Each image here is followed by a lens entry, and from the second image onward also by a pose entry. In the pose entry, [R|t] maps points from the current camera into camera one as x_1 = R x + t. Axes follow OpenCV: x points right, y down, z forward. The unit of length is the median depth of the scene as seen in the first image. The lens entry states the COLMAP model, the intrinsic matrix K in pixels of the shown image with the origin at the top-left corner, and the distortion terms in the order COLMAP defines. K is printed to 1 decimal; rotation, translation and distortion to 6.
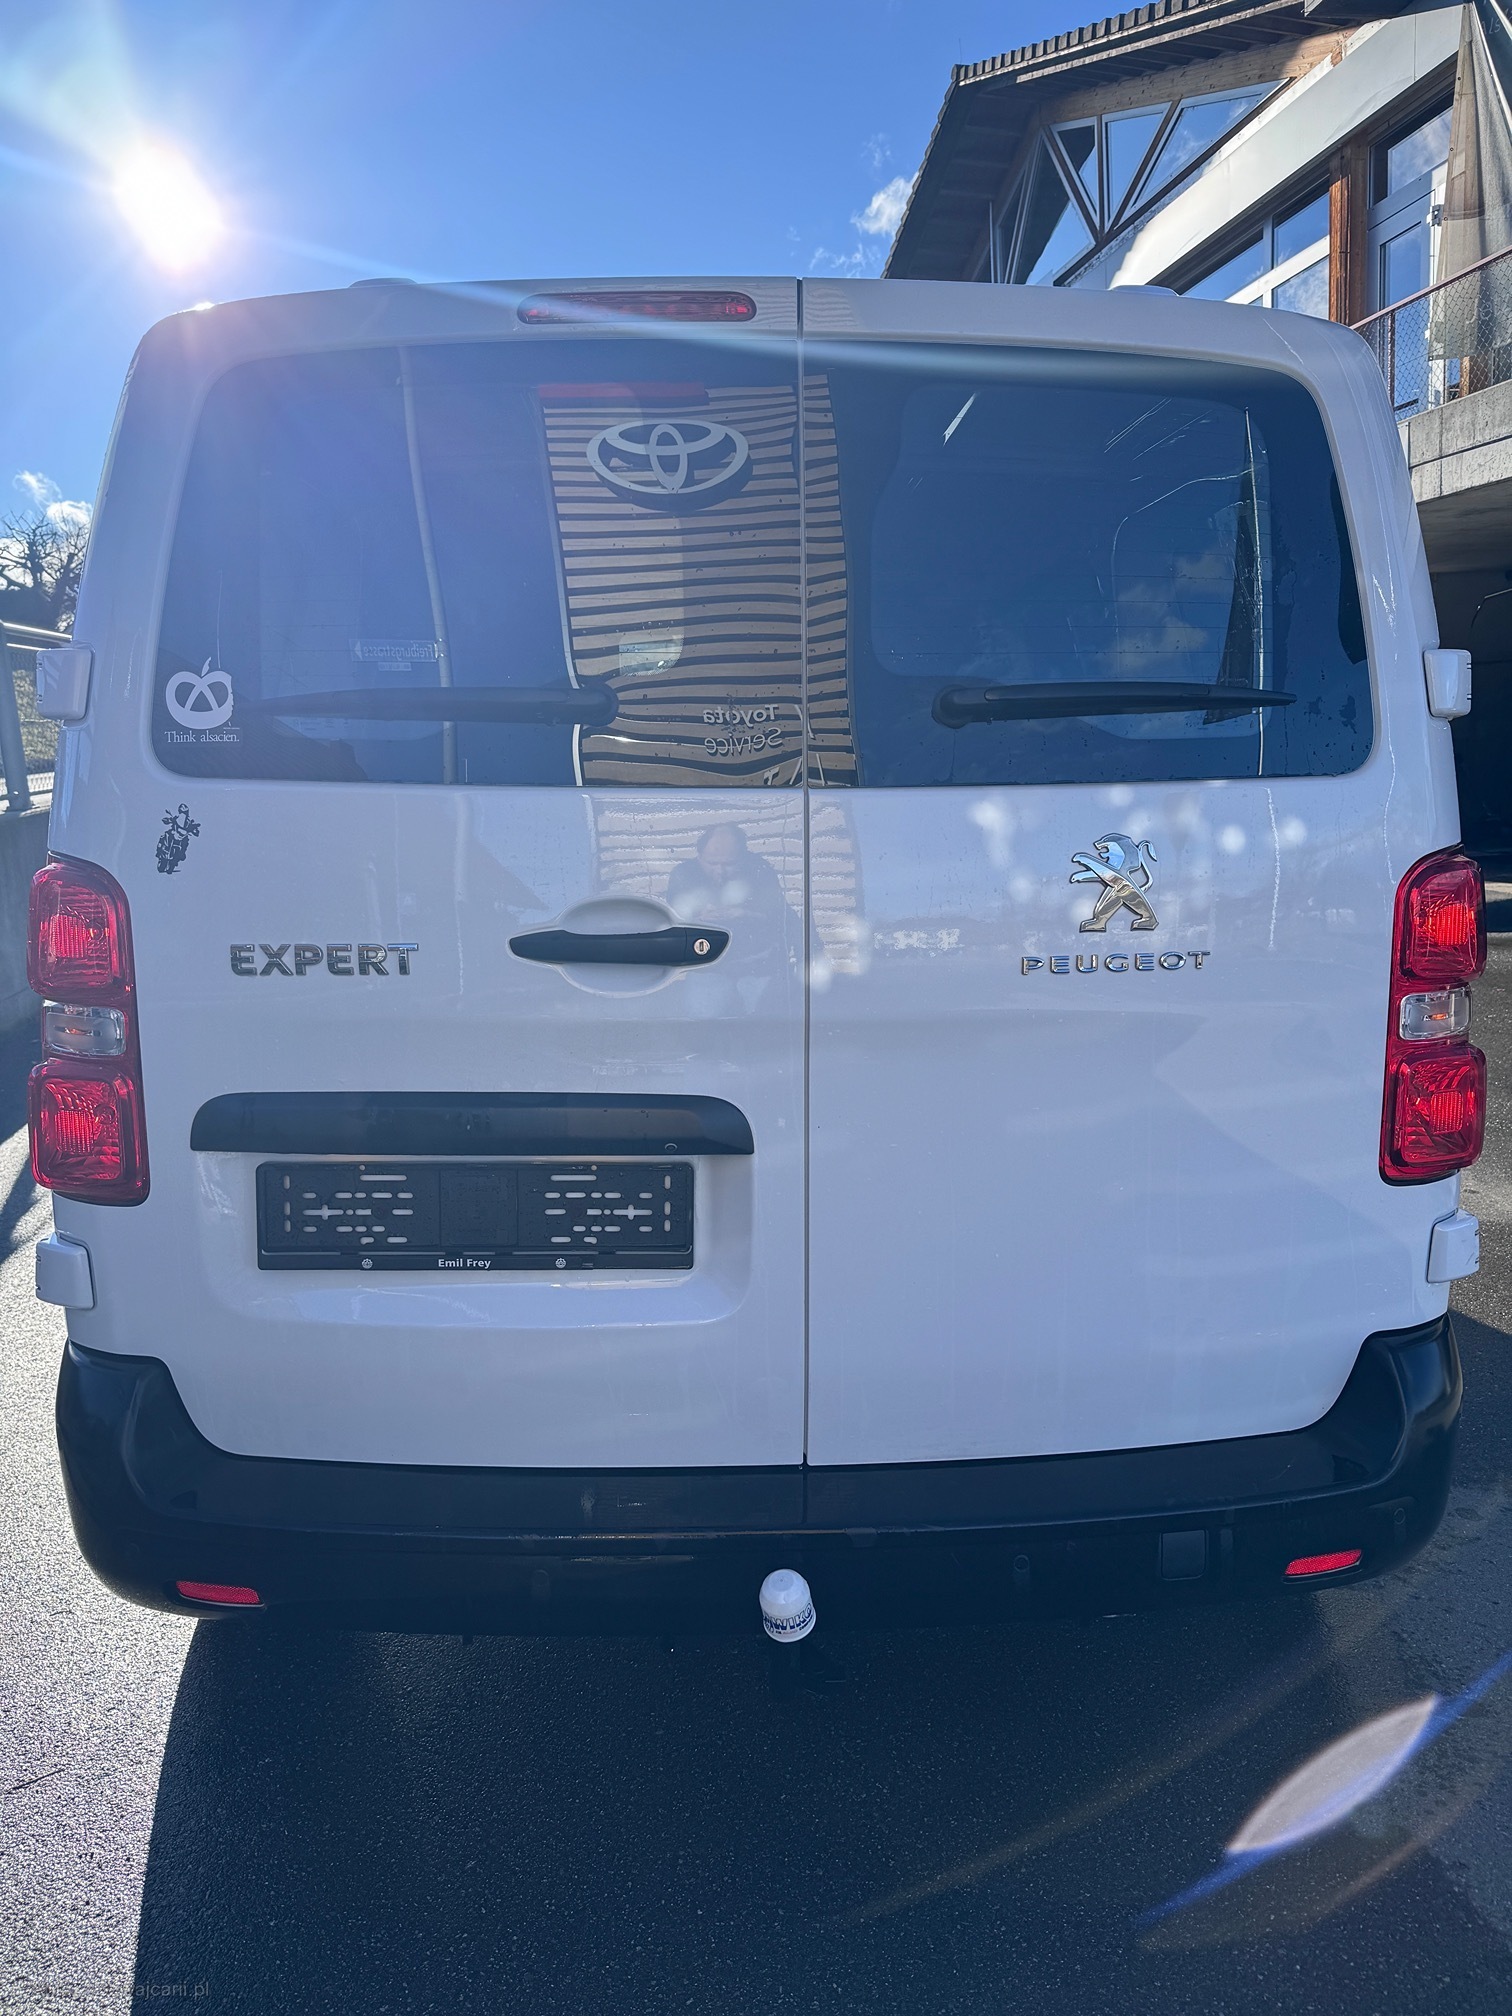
lens RADIAL K [[1424.6, 0, 769.7], [0, 1424.6, 1008.8], [0, 0, 1]] dist [0.030683, -0.036009]
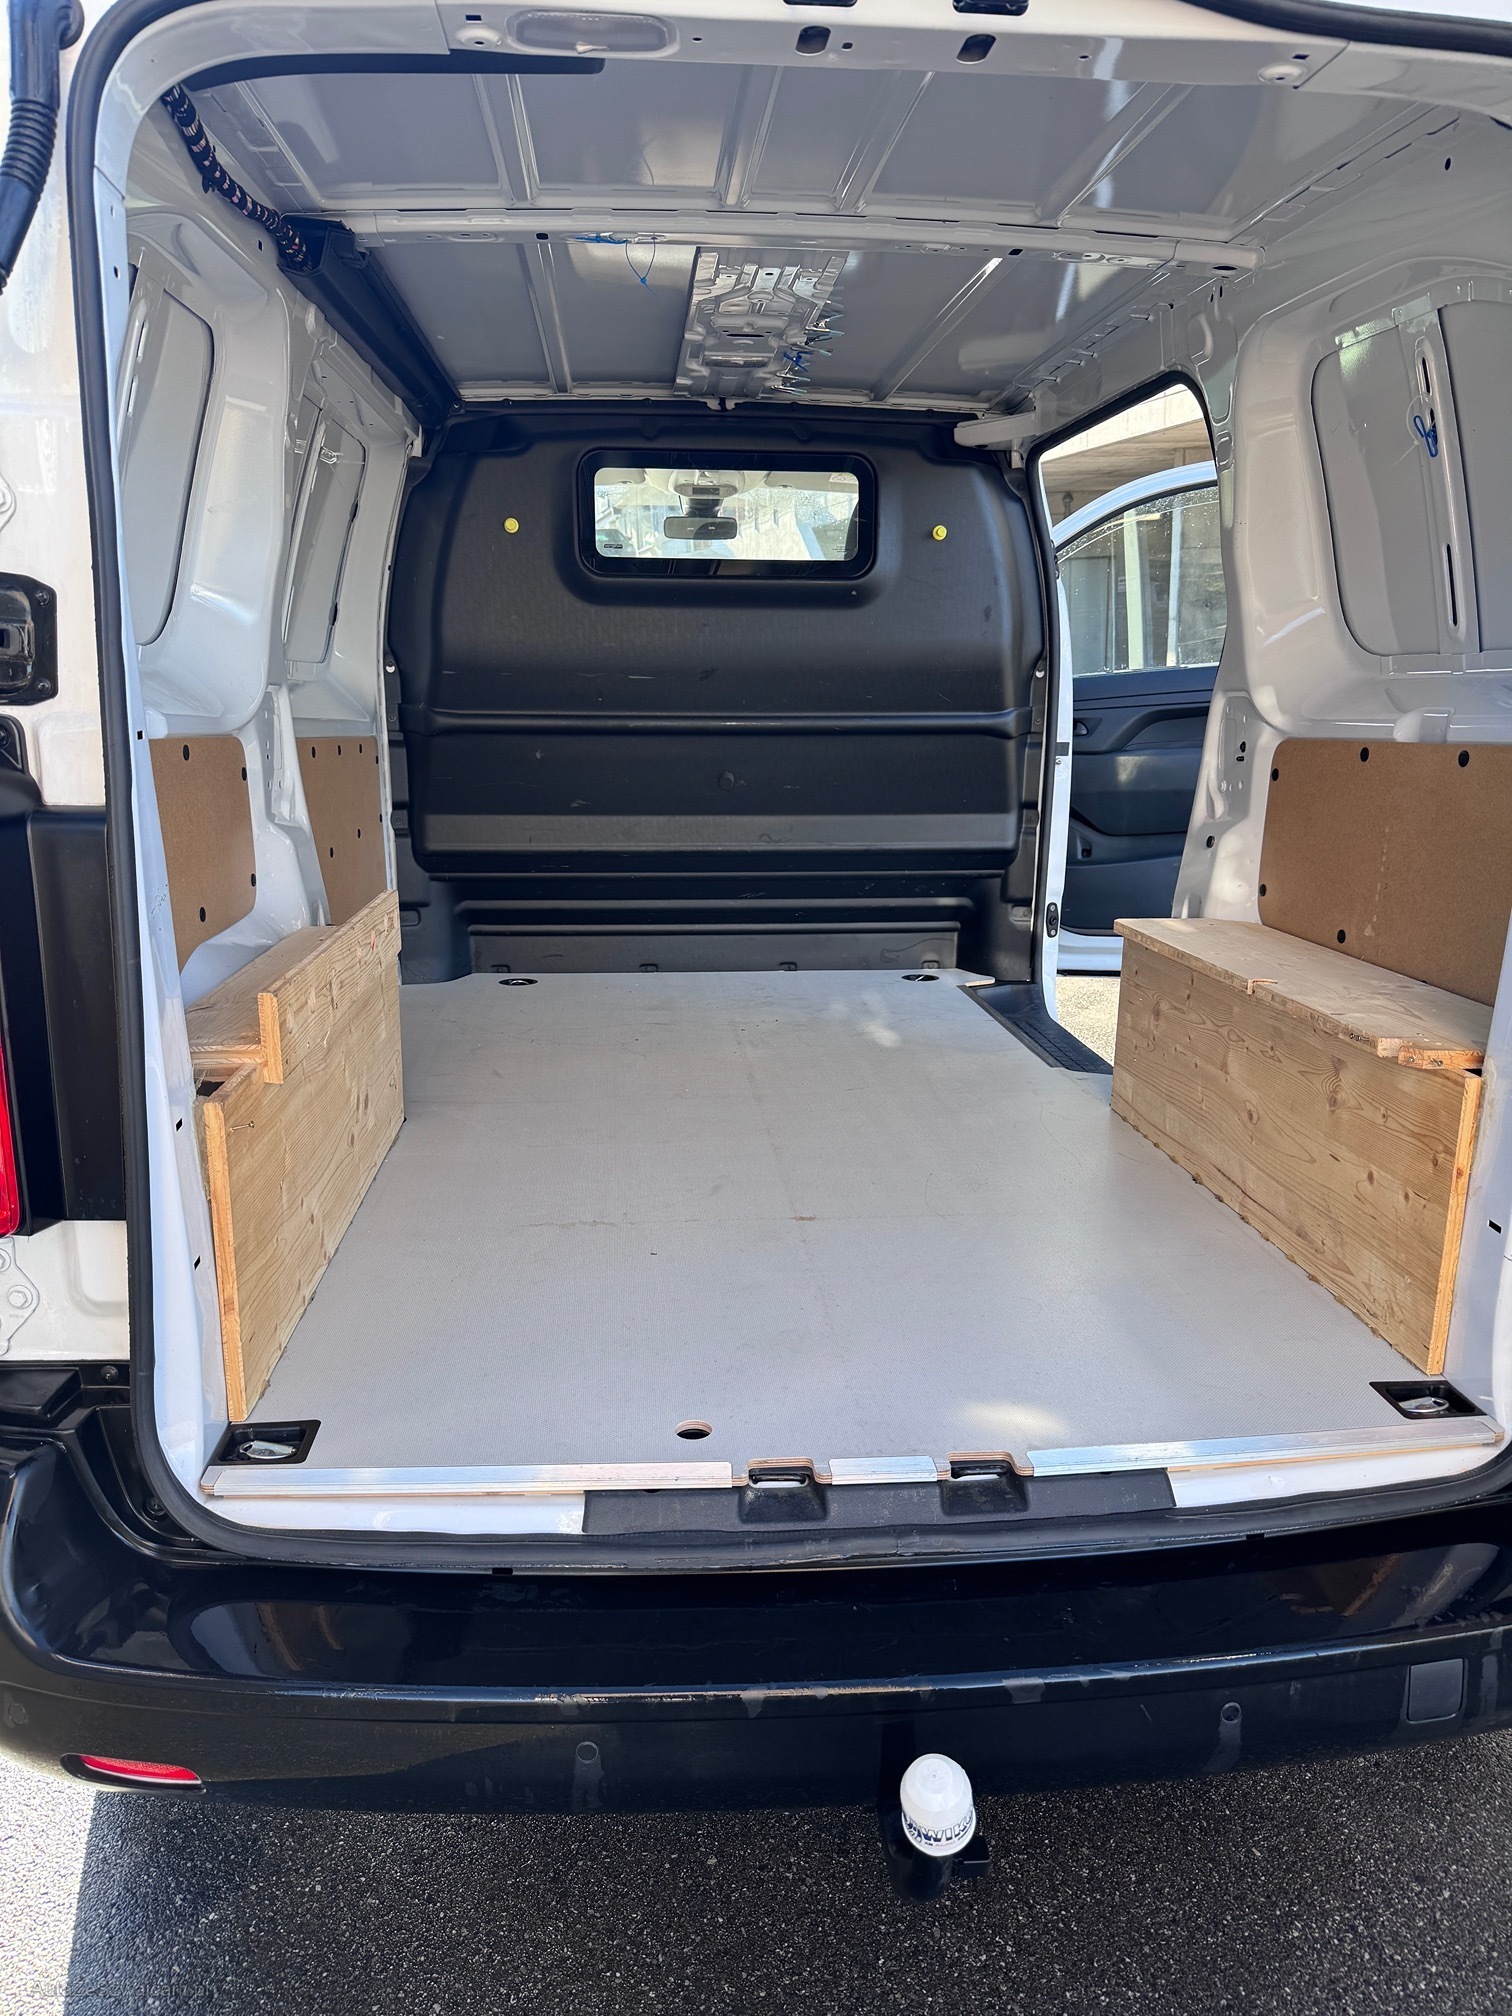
lens RADIAL K [[1424.6, 0, 770.2], [0, 1424.6, 1017.9], [0, 0, 1]] dist [0.030683, -0.036009]
pose [[0.998814, 0.001343, 0.048662, -0.098426], [-0.005711, 0.995950, 0.089723, -0.038608], [-0.048344, -0.089894, 0.994777, 0.291707]]
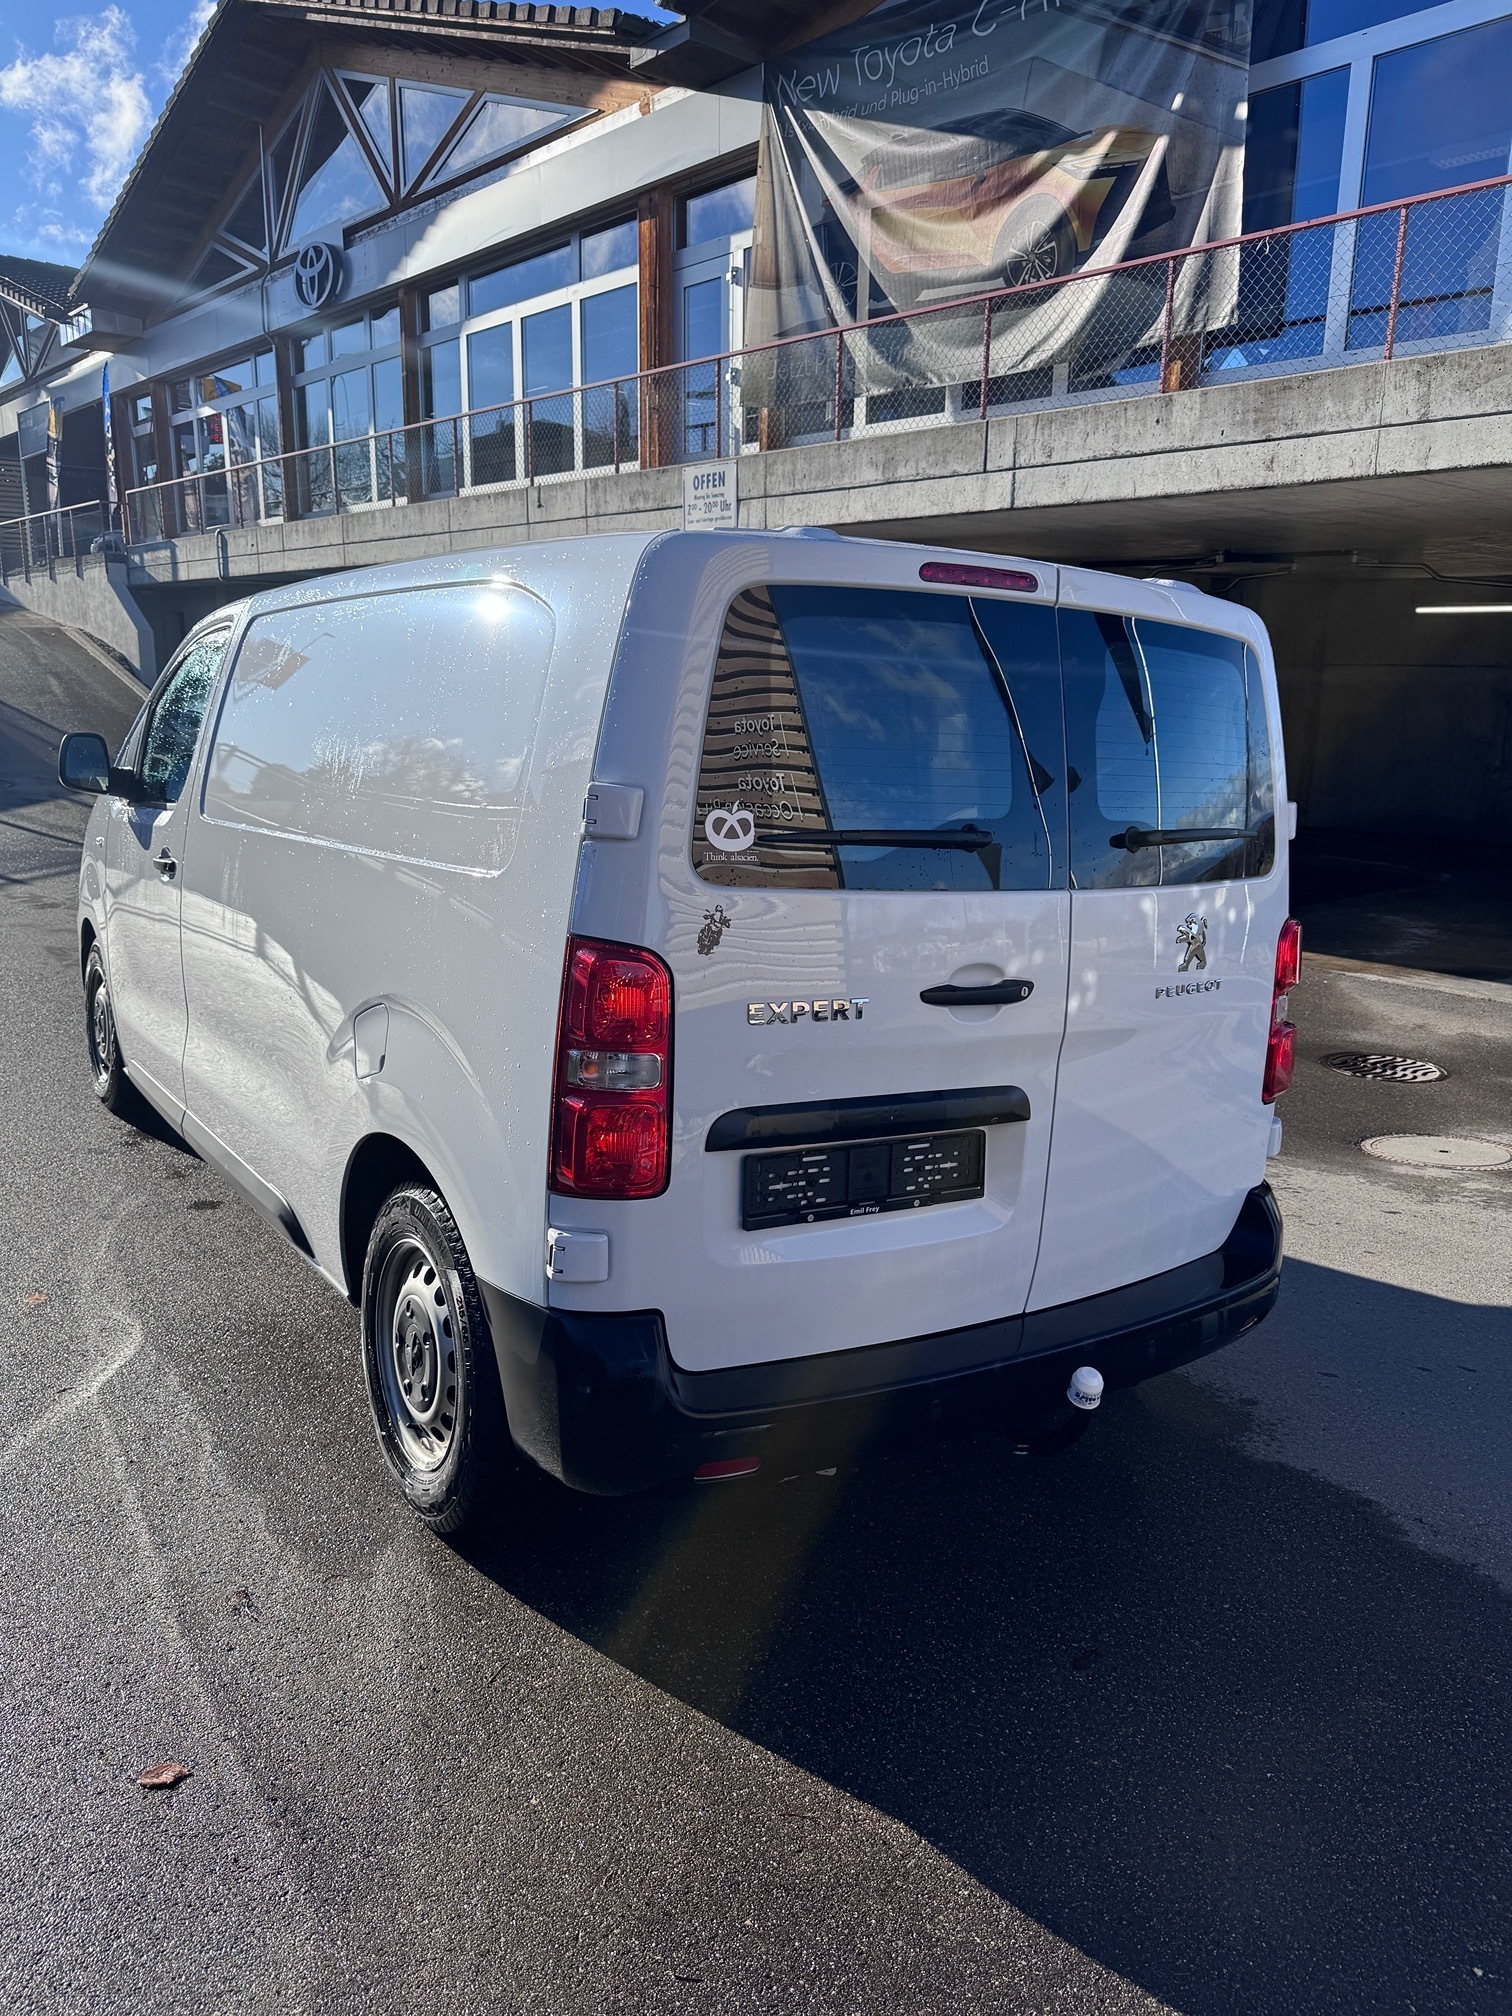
lens RADIAL K [[1424.6, 0, 751.0], [0, 1424.6, 1012.6], [0, 0, 1]] dist [0.030683, -0.036009]
pose [[0.857808, -0.053215, 0.511209, -1.050386], [0.029819, 0.998103, 0.053863, -0.107793], [-0.513105, -0.030960, 0.857767, -0.195532]]
